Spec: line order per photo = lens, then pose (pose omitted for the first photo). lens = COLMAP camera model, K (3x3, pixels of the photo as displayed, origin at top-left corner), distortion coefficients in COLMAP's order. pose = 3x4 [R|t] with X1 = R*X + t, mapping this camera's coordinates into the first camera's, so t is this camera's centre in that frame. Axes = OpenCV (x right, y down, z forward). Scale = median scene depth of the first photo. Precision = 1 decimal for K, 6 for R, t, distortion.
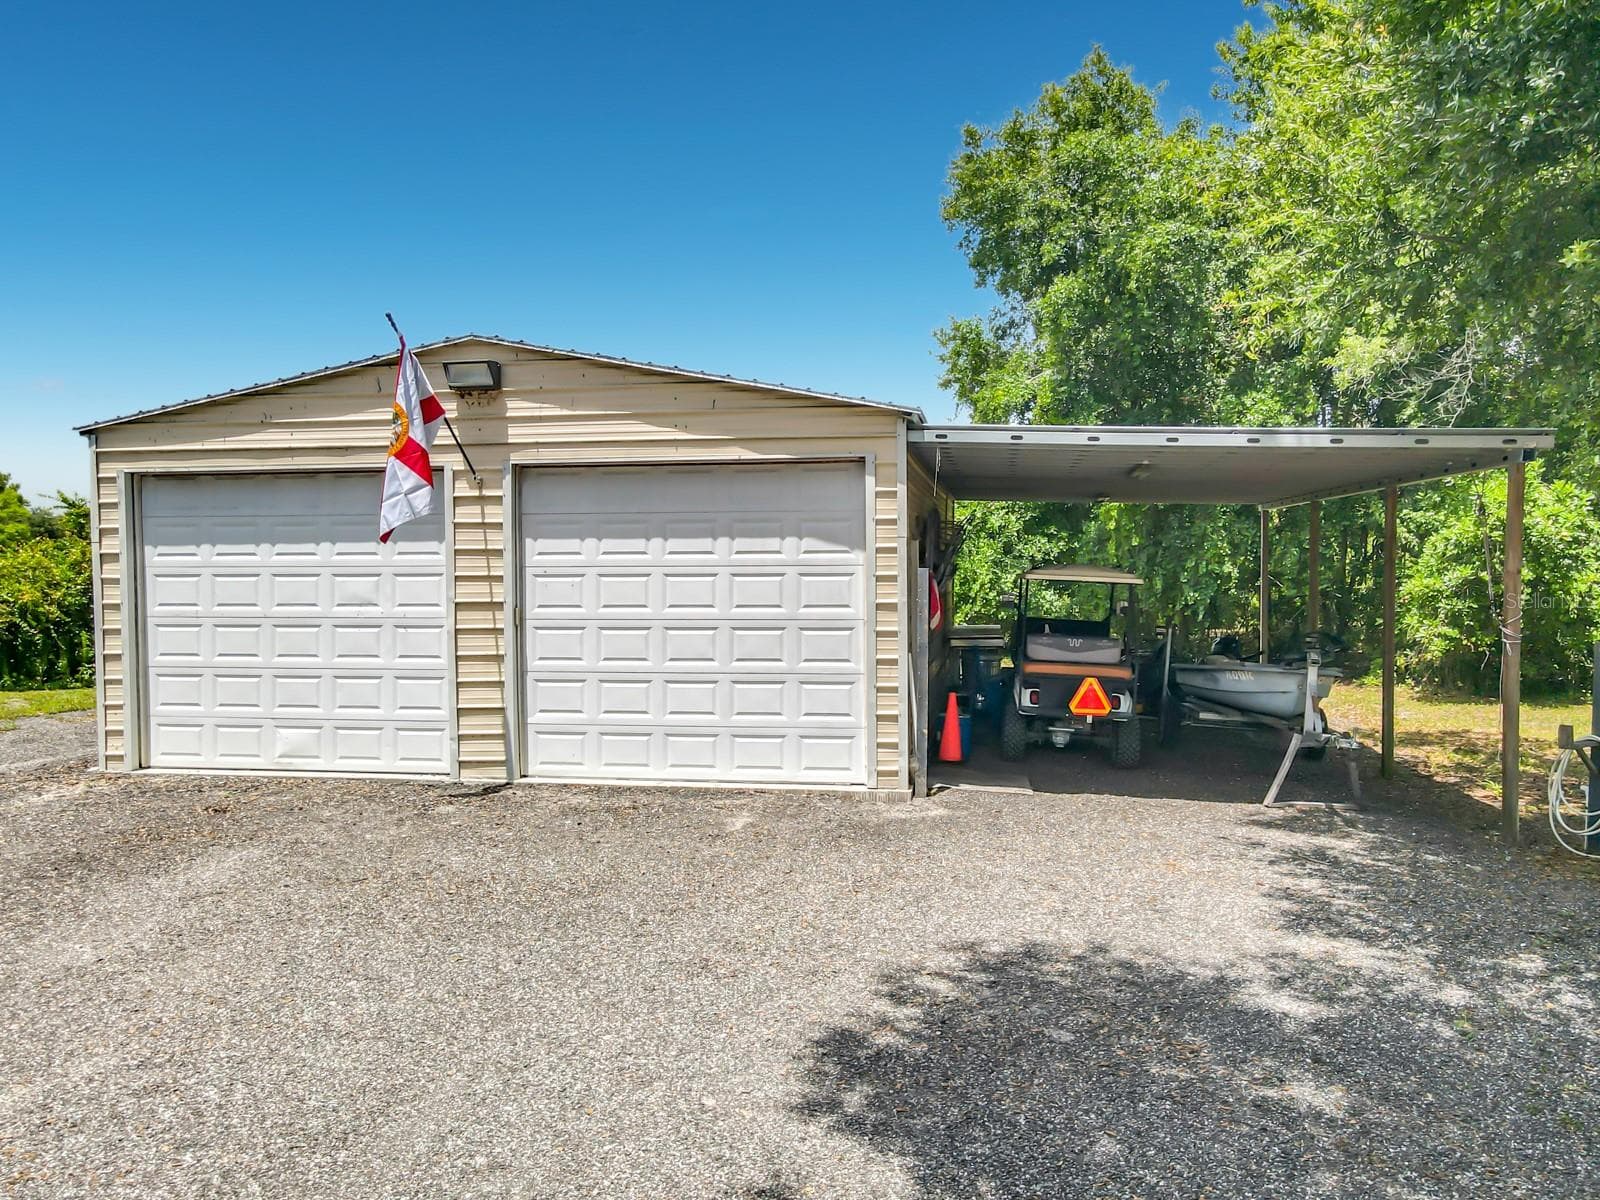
lens RADIAL K [[971.4, 0, 833.0], [0, 971.4, 593.2], [0, 0, 1]] dist [0.027905, 0.001297]
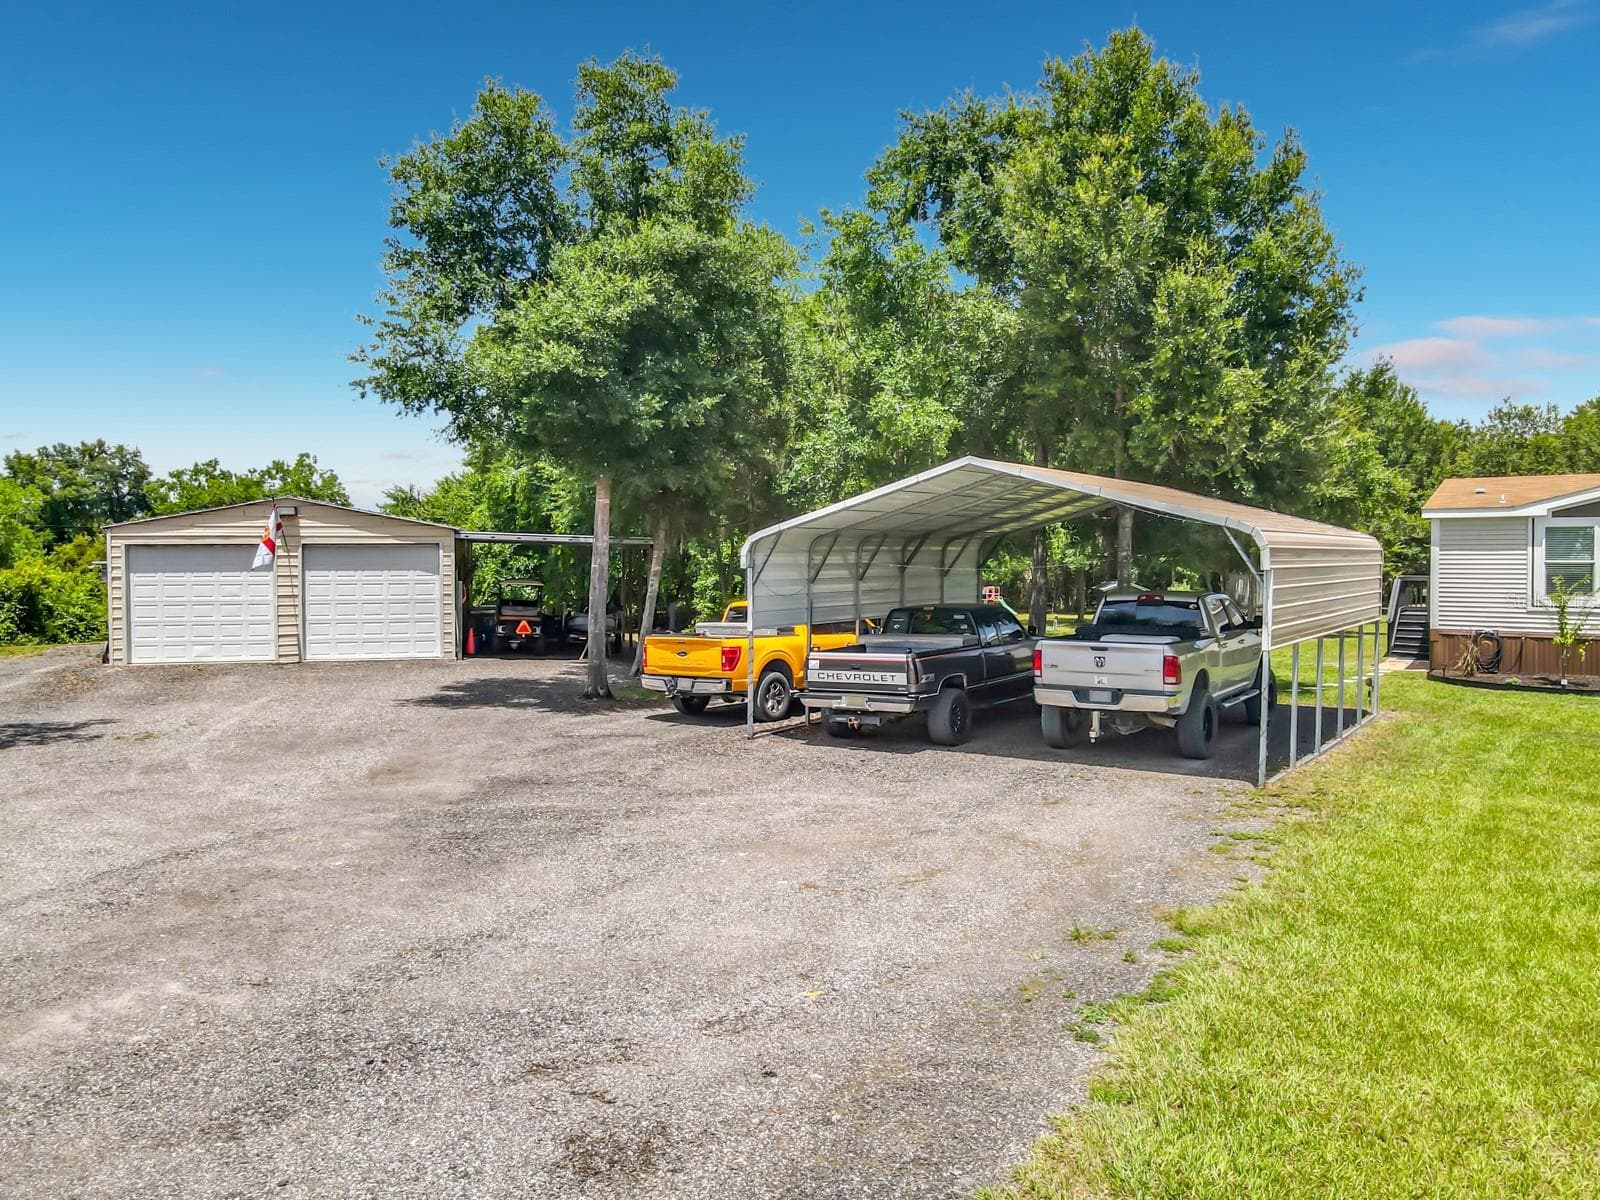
lens RADIAL K [[1203.7, 0, 808.9], [0, 1203.7, 576.9], [0, 0, 1]] dist [0.019204, 0.003177]
pose [[0.924367, -0.004412, 0.381480, -0.304615], [0.007140, 0.999958, -0.005738, -0.010674], [-0.381439, 0.008028, 0.924359, -2.608432]]
